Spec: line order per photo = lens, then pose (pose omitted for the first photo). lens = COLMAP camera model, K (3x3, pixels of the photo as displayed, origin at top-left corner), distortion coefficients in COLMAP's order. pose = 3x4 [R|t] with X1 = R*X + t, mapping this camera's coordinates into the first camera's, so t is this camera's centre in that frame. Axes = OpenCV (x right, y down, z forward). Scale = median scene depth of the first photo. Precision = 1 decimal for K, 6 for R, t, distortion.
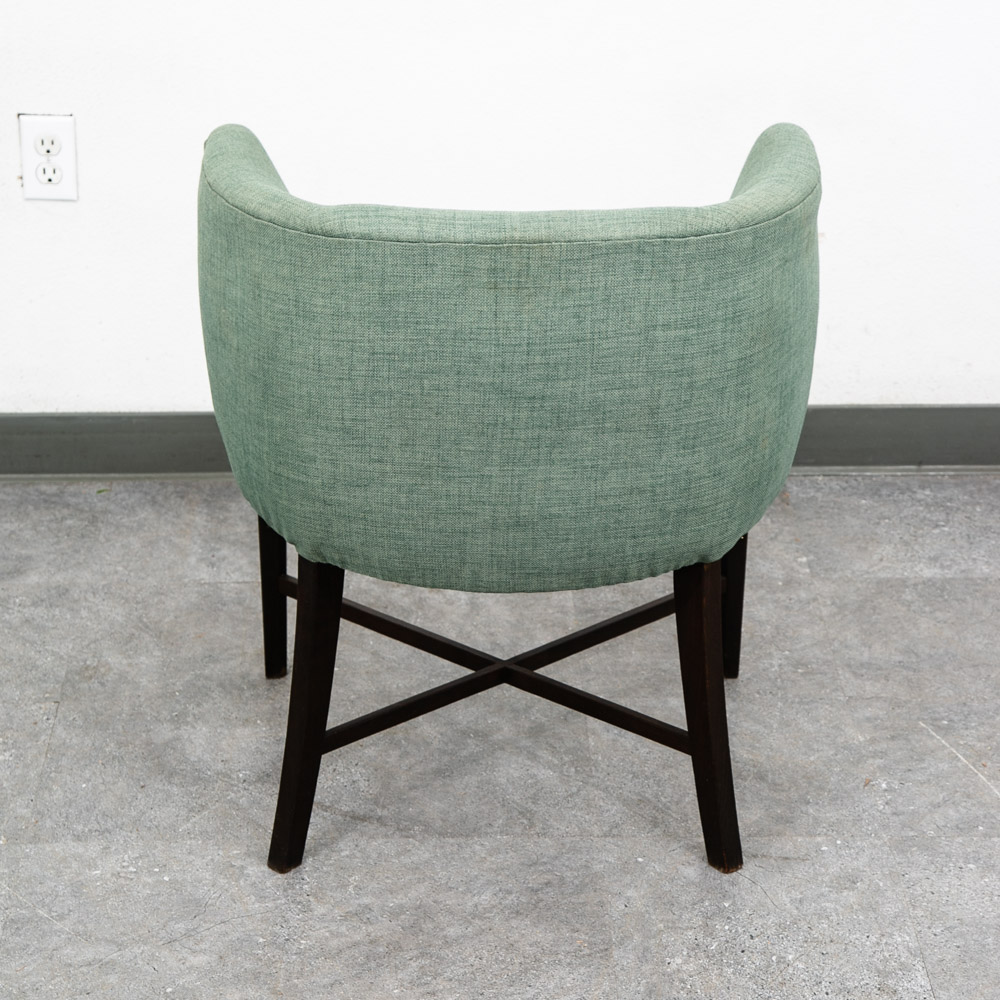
lens RADIAL K [[2686.7, 0, 500.9], [0, 2686.7, 411.5], [0, 0, 1]] dist [0.229133, 0.000000]
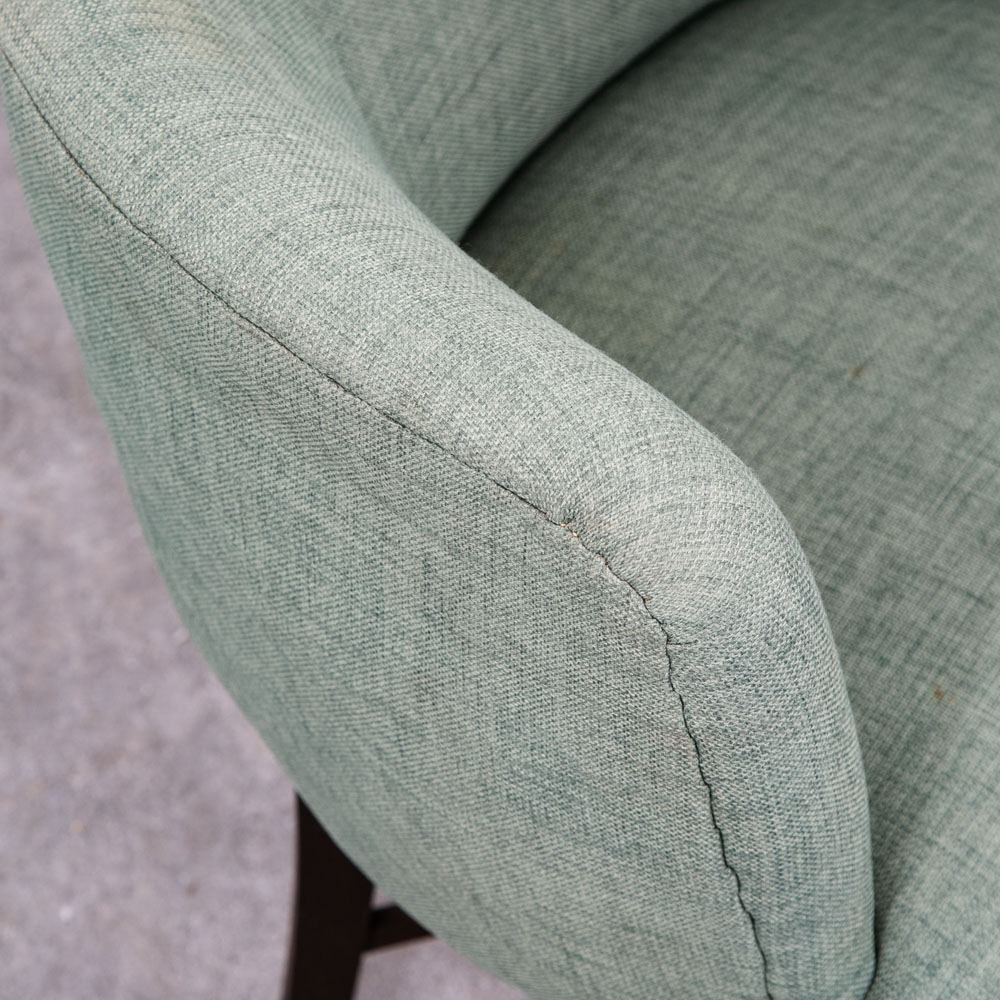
lens RADIAL K [[3222.1, 0, 500.2], [0, 3222.1, 493.9], [0, 0, 1]] dist [0.311424, 0.000000]
pose [[0.977190, -0.196846, 0.079697, -0.114076], [0.135689, 0.867413, 0.478730, -0.187248], [-0.163367, -0.456996, 0.874337, 0.544225]]
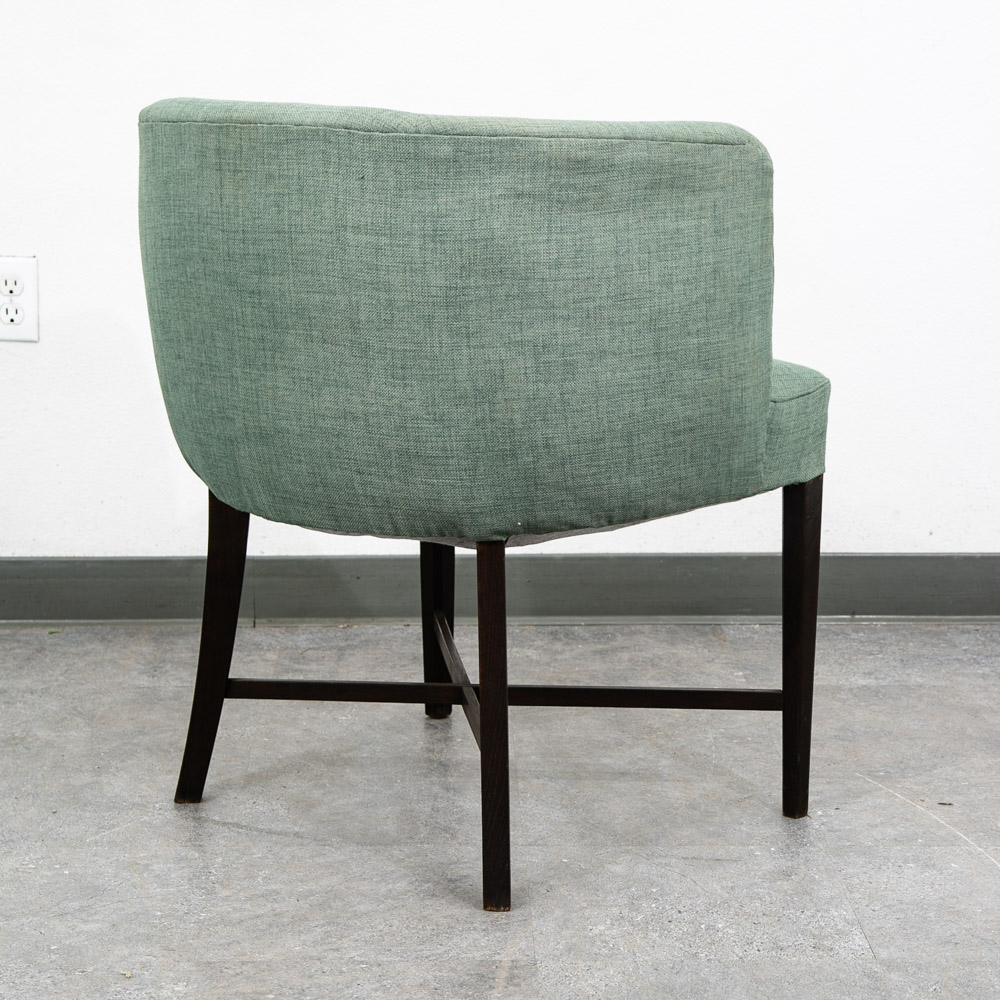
lens RADIAL K [[2297.9, 0, 496.6], [0, 2297.9, 491.2], [0, 0, 1]] dist [0.172275, 0.000000]
pose [[0.999989, -0.000396, -0.004740, 0.030511], [-0.000627, 0.976869, -0.213836, 0.208384], [0.004715, 0.213837, 0.976858, 0.170466]]
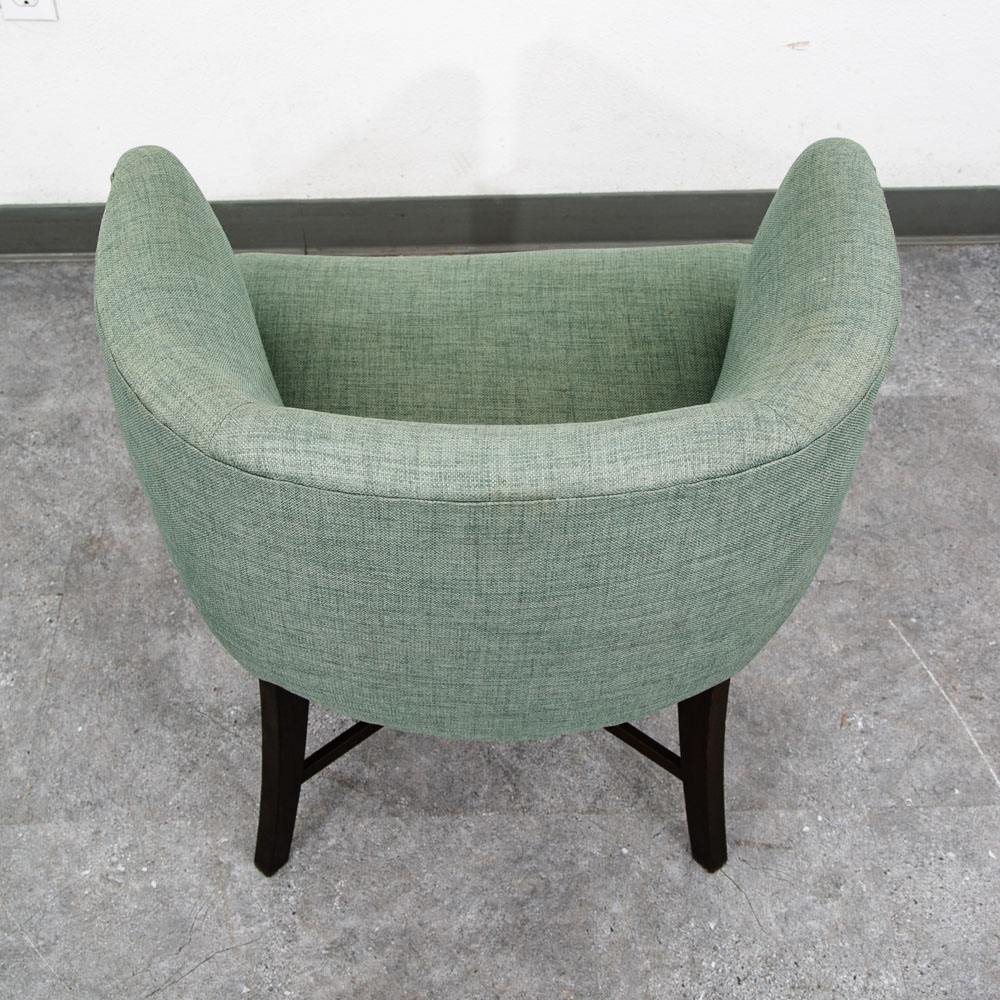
lens RADIAL K [[1484.6, 0, 483.1], [0, 1484.6, 407.0], [0, 0, 1]] dist [-0.011438, 0.000000]
pose [[0.999989, -0.002133, -0.004126, 0.001353], [0.003611, 0.915687, 0.401875, -0.203235], [0.002920, -0.401886, 0.915685, 0.549617]]
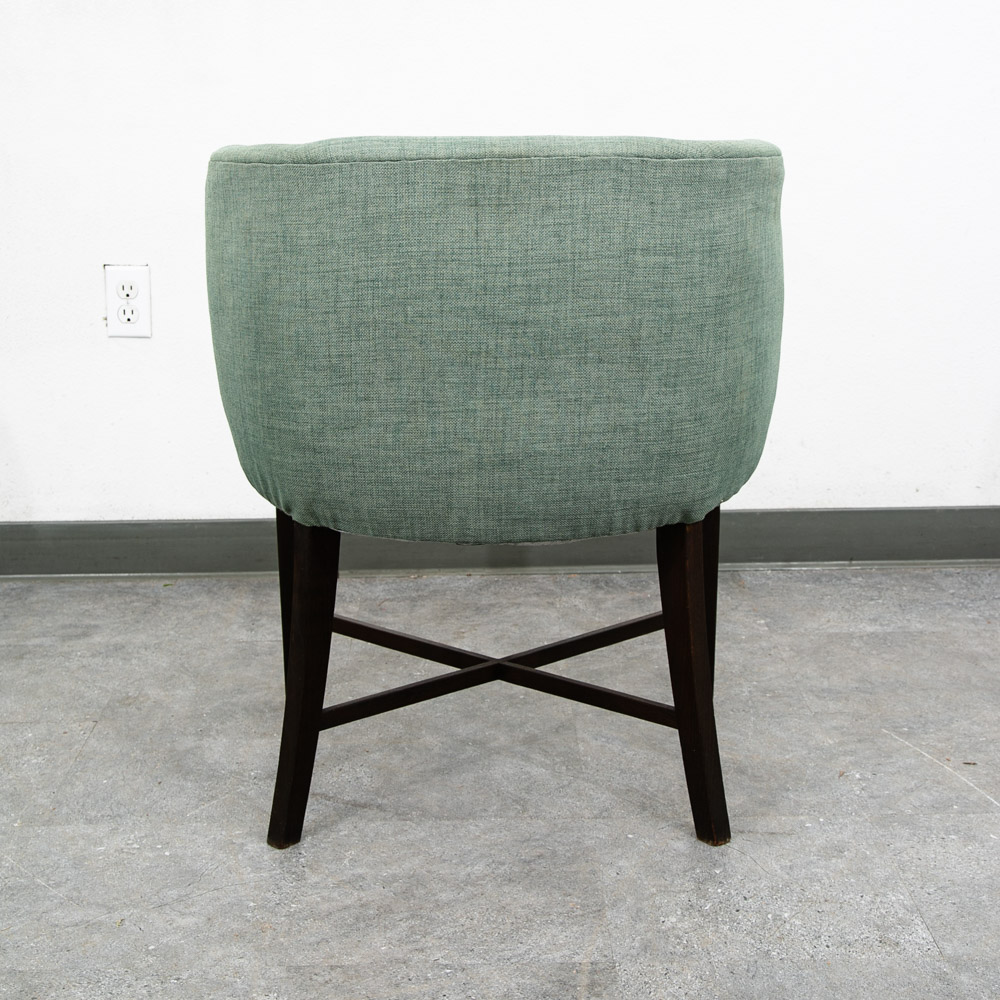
lens RADIAL K [[1641.4, 0, 494.1], [0, 1641.4, 405.7], [0, 0, 1]] dist [0.021558, 0.000000]
pose [[0.999804, -0.012634, -0.015242, 0.011158], [0.009185, 0.978044, -0.208195, 0.132647], [0.017538, 0.208014, 0.977969, 0.348219]]
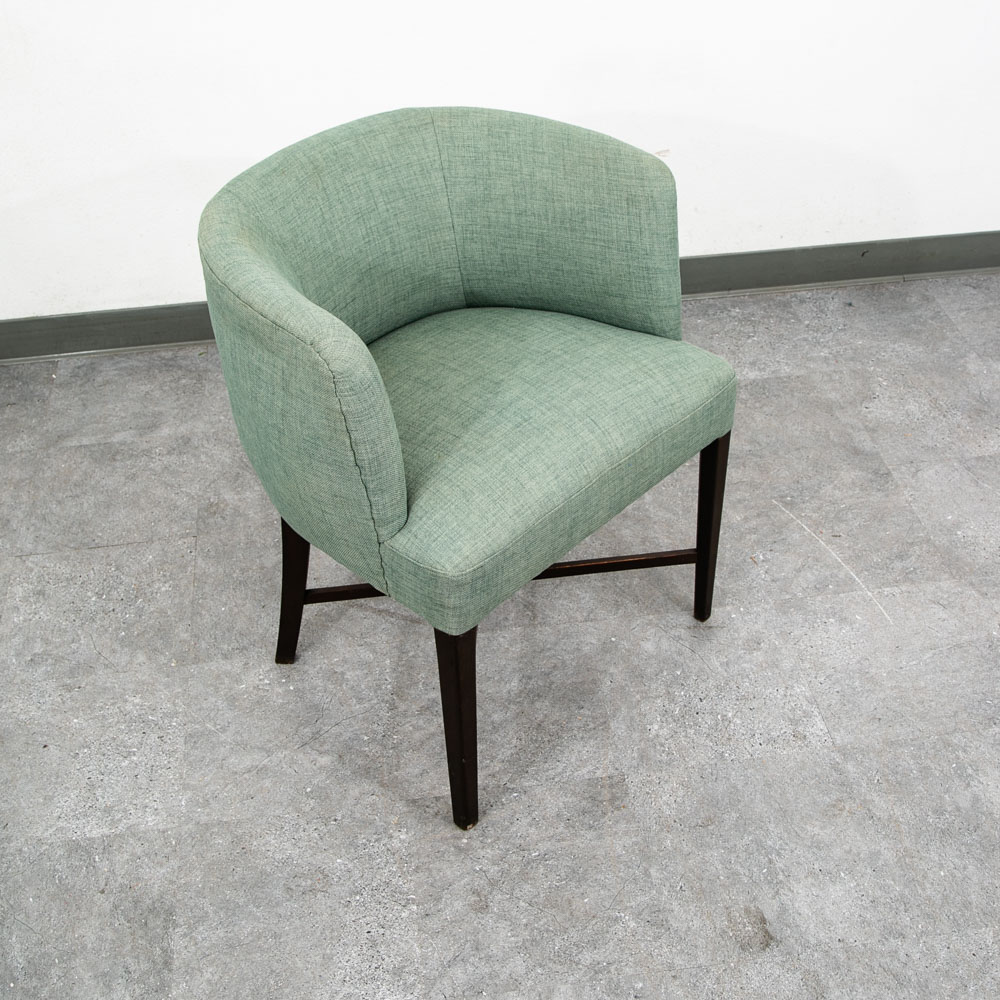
lens RADIAL K [[1348.1, 0, 490.7], [0, 1348.1, 389.0], [0, 0, 1]] dist [-0.041056, 0.000000]
pose [[0.993898, -0.084101, 0.071375, -0.053935], [0.068424, 0.977591, 0.199084, -0.114089], [-0.086519, -0.192985, 0.977380, 0.313184]]
